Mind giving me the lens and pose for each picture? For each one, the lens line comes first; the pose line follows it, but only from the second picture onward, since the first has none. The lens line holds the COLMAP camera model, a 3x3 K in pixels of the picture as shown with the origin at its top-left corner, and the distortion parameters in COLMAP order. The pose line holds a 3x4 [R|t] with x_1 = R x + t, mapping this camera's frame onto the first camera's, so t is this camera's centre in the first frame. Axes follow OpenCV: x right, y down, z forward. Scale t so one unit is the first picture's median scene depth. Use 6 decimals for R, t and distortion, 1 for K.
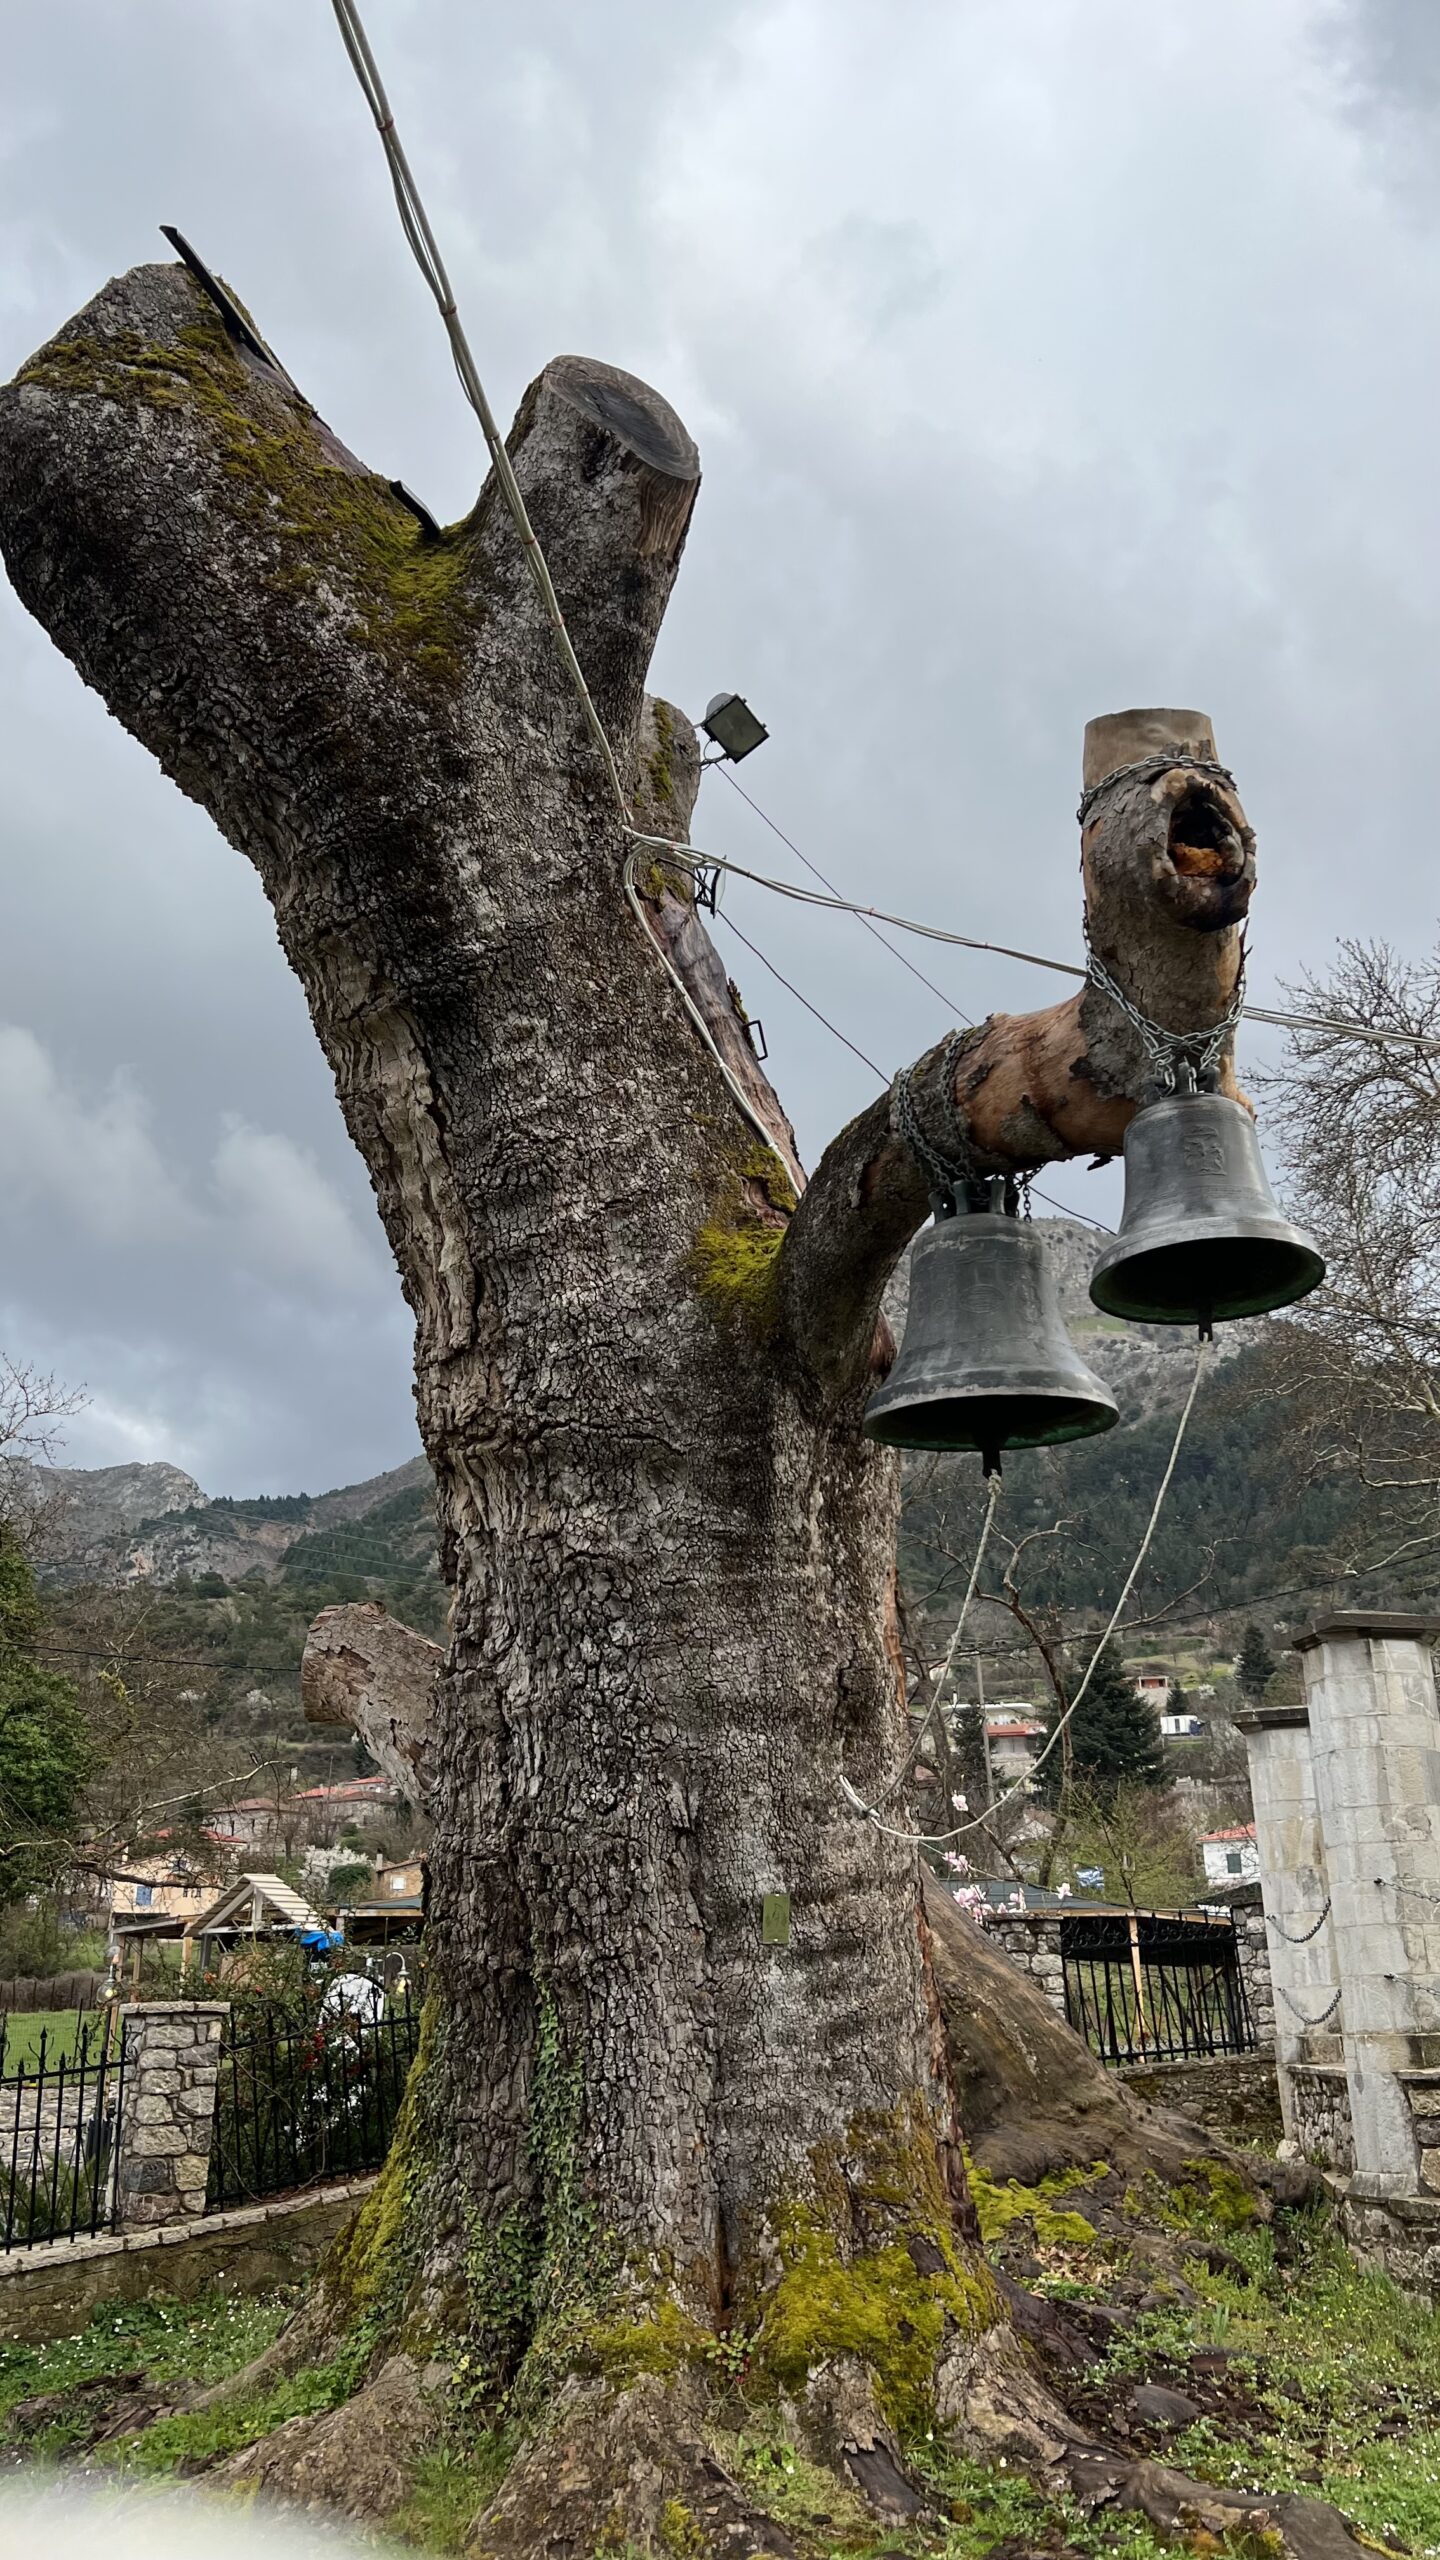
lens RADIAL K [[1952.8, 0, 710.7], [0, 1952.8, 1269.3], [0, 0, 1]] dist [0.048808, -0.054758]
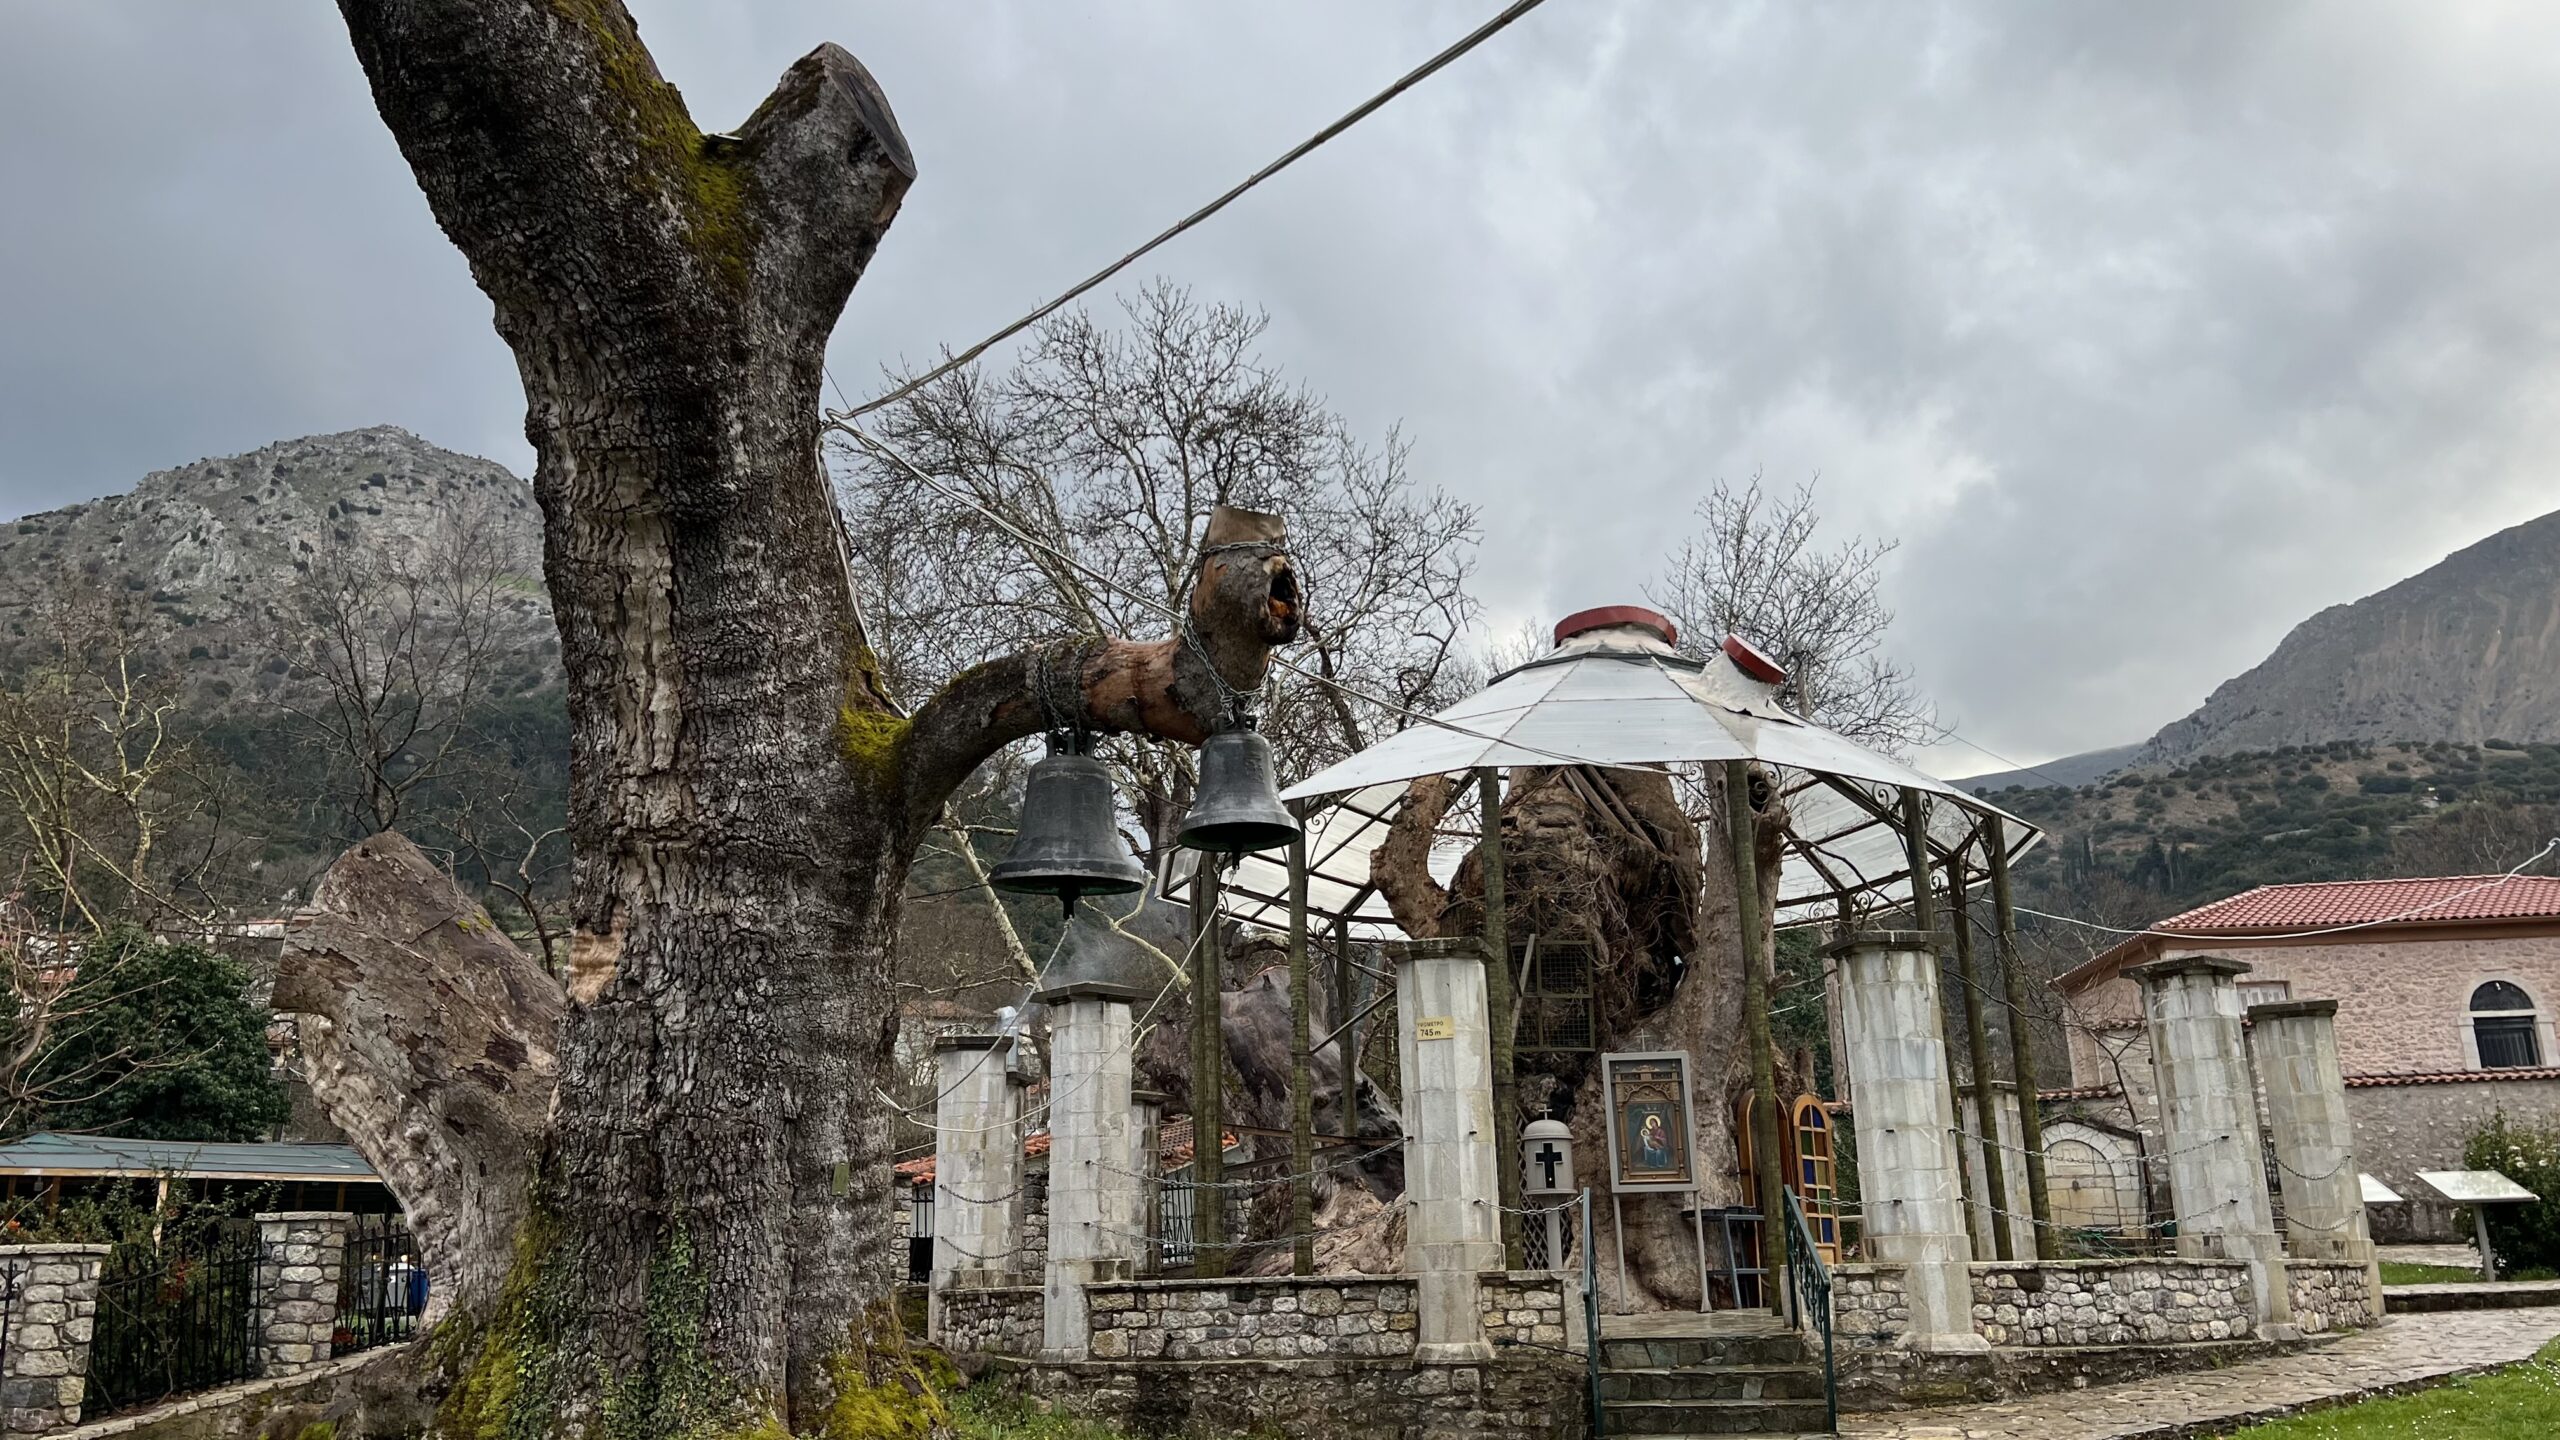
lens RADIAL K [[1952.8, 0, 1283.2], [0, 1952.8, 719.3], [0, 0, 1]] dist [0.048808, -0.054758]
pose [[0.824502, 0.148883, 0.545921, -0.529311], [-0.192571, 0.981006, 0.023299, -0.111320], [-0.532083, -0.124339, 0.837513, -0.382318]]
